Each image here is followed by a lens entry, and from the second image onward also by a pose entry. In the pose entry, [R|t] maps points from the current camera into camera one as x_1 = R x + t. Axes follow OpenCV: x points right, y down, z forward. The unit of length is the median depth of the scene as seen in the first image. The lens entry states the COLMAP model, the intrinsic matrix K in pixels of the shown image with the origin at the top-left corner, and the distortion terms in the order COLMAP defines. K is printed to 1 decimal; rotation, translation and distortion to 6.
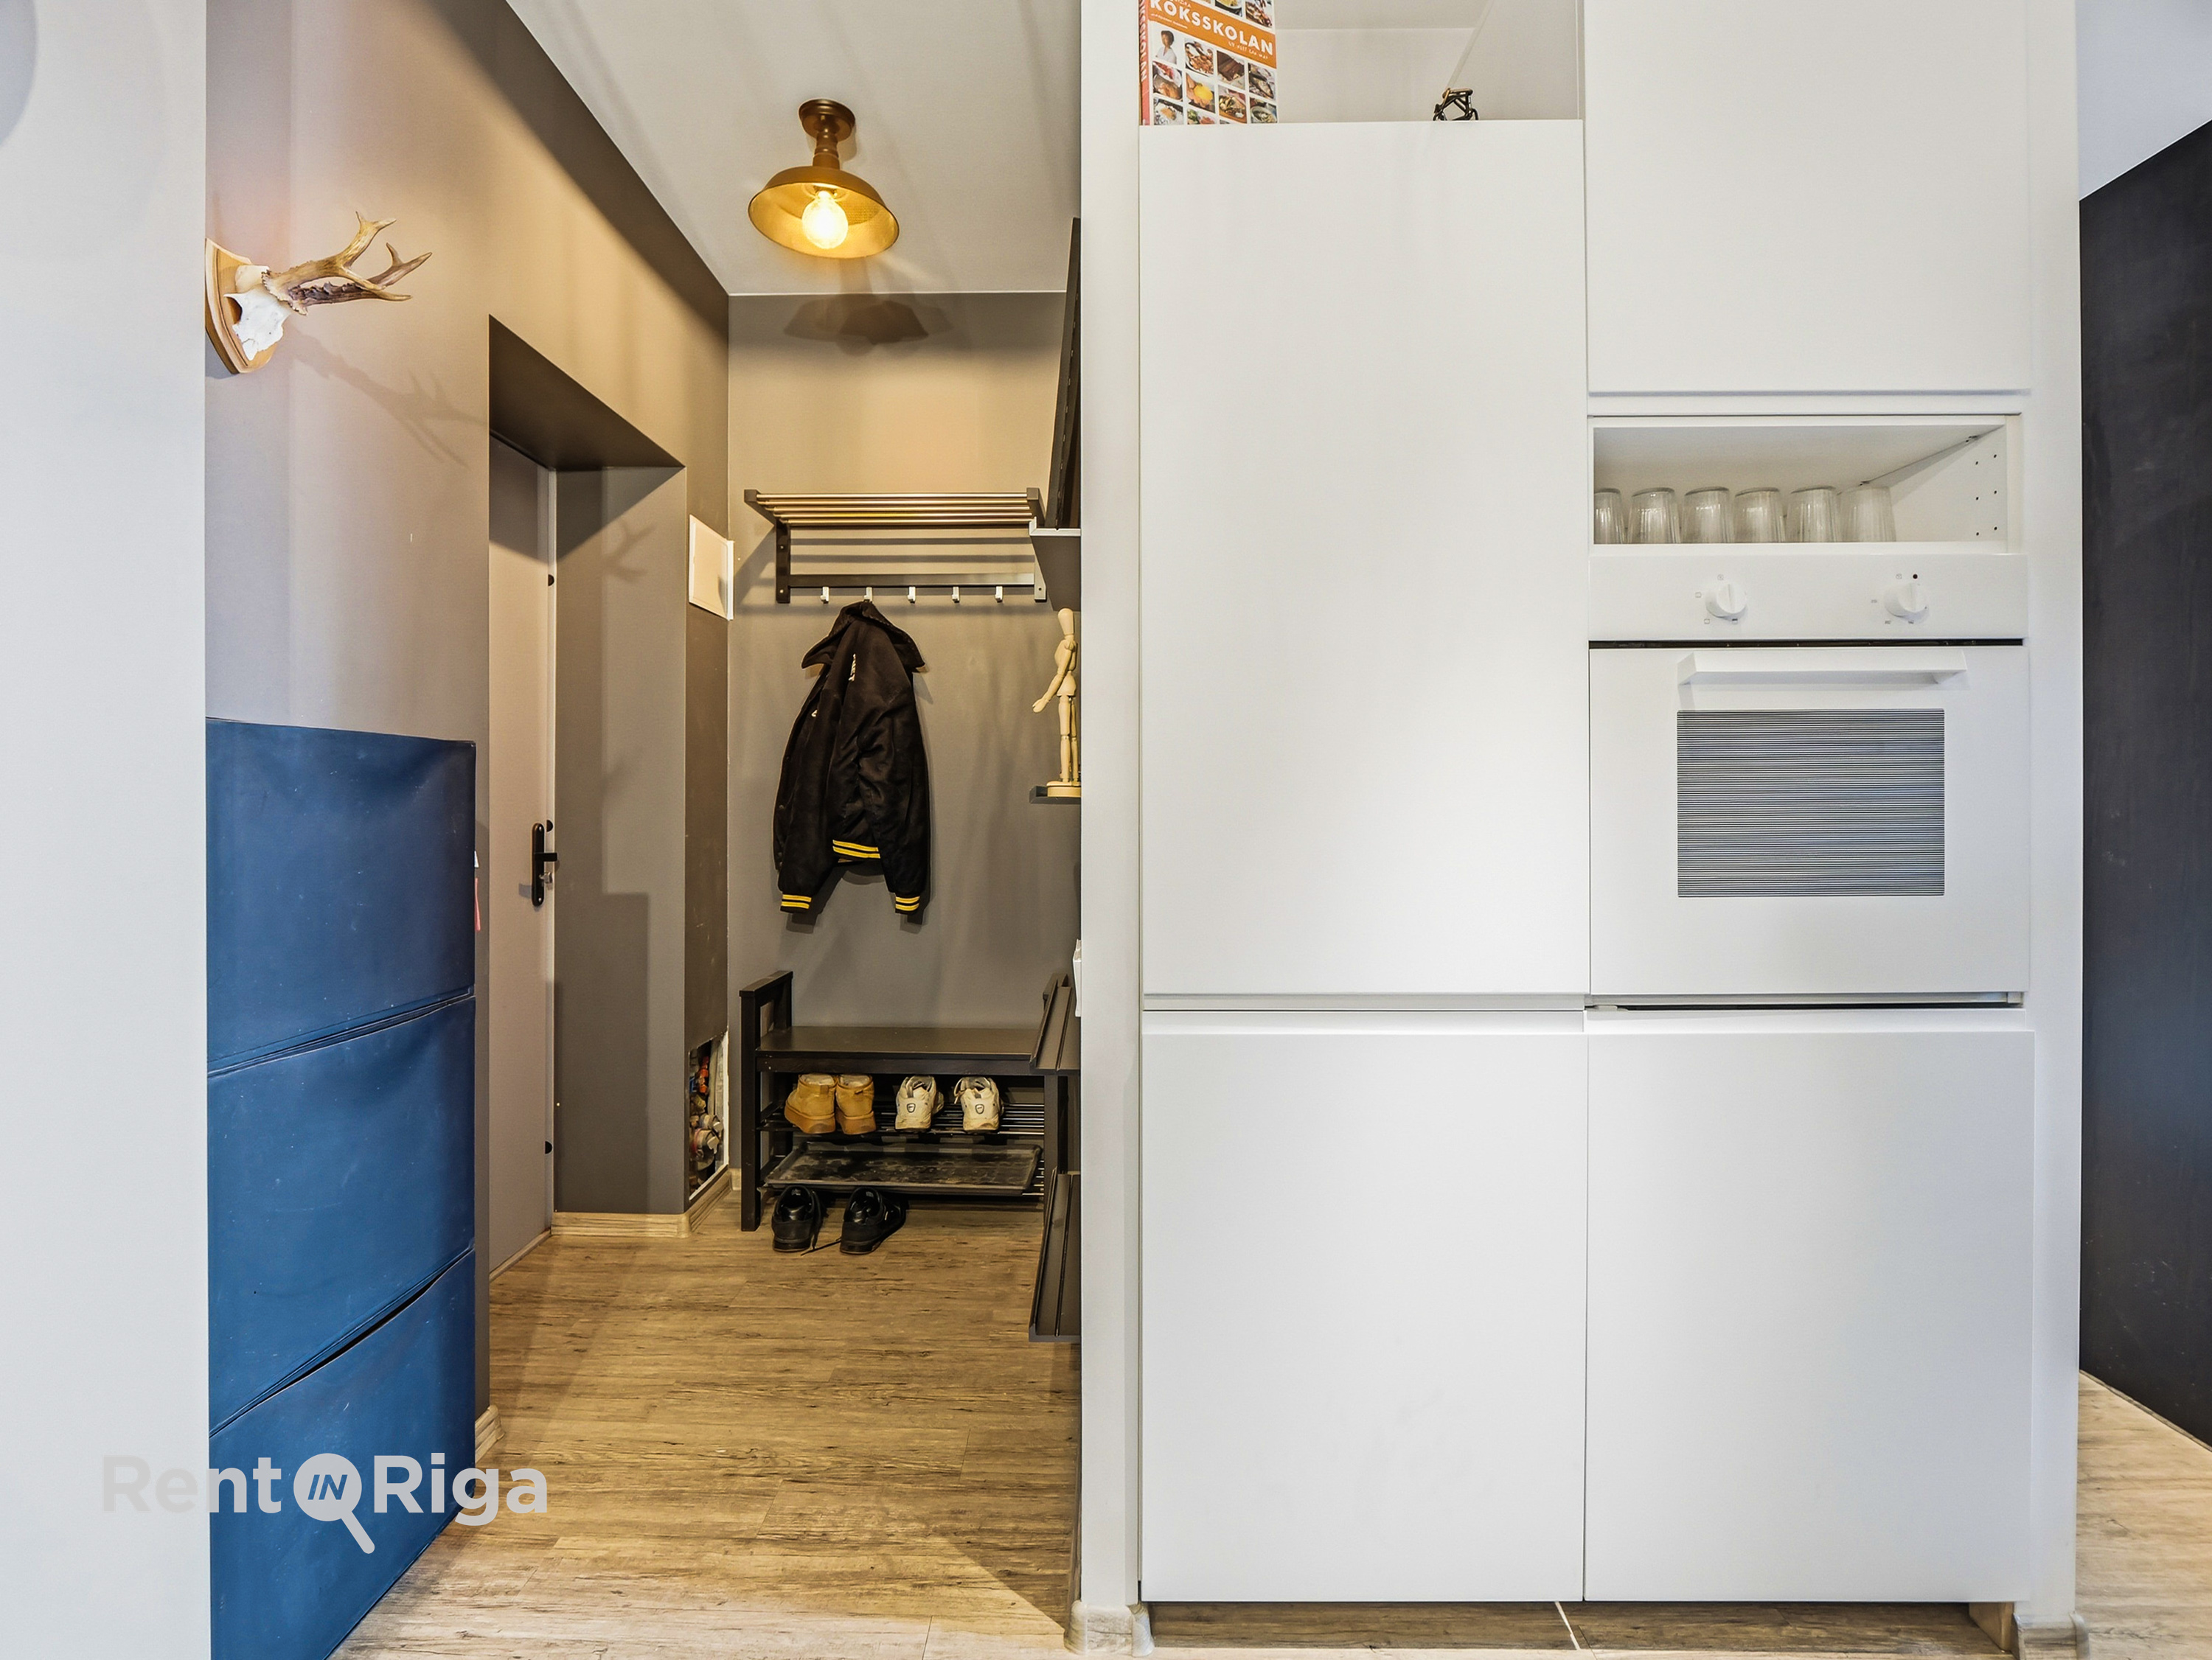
lens RADIAL K [[1067.8, 0, 1102.1], [0, 1067.8, 823.3], [0, 0, 1]] dist [-0.014871, -0.000570]
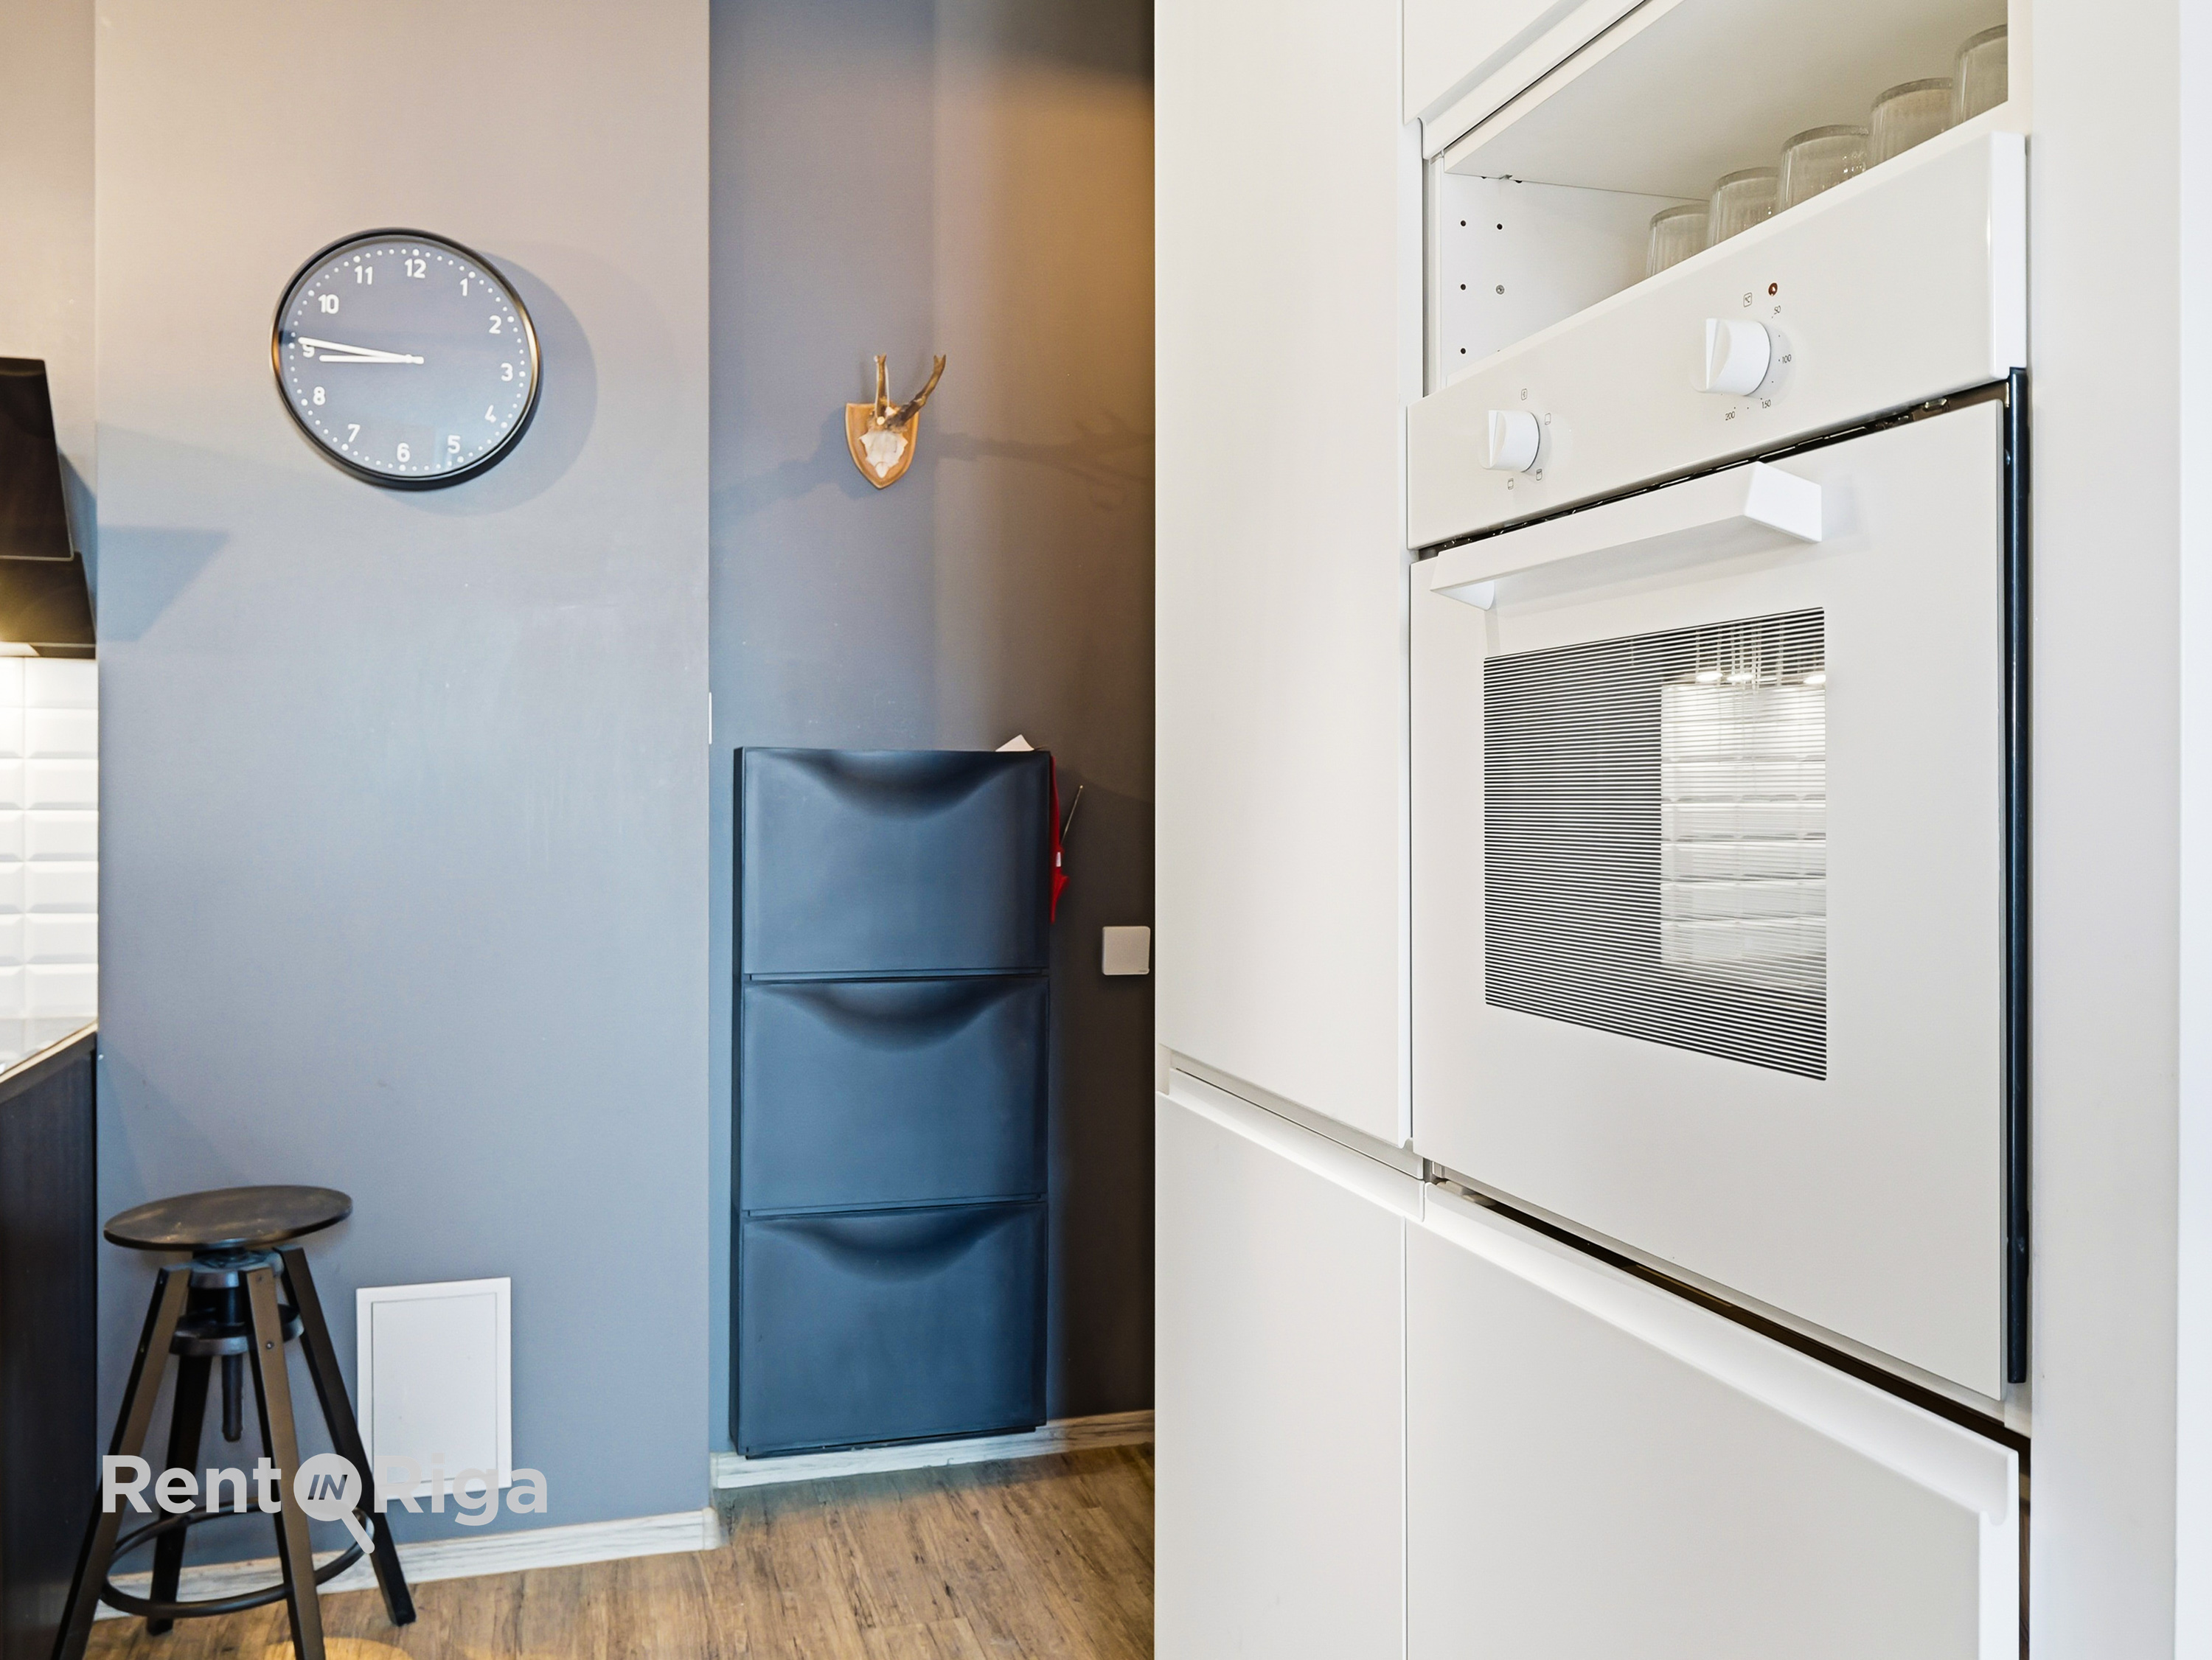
lens RADIAL K [[1849.7, 0, 1105.5], [0, 1849.7, 822.9], [0, 0, 1]] dist [0.004583, 0.004093]
pose [[0.274219, 0.017551, -0.961507, 1.363255], [-0.010173, 0.999830, 0.015349, -0.034719], [0.961613, 0.005573, 0.274351, 0.544778]]
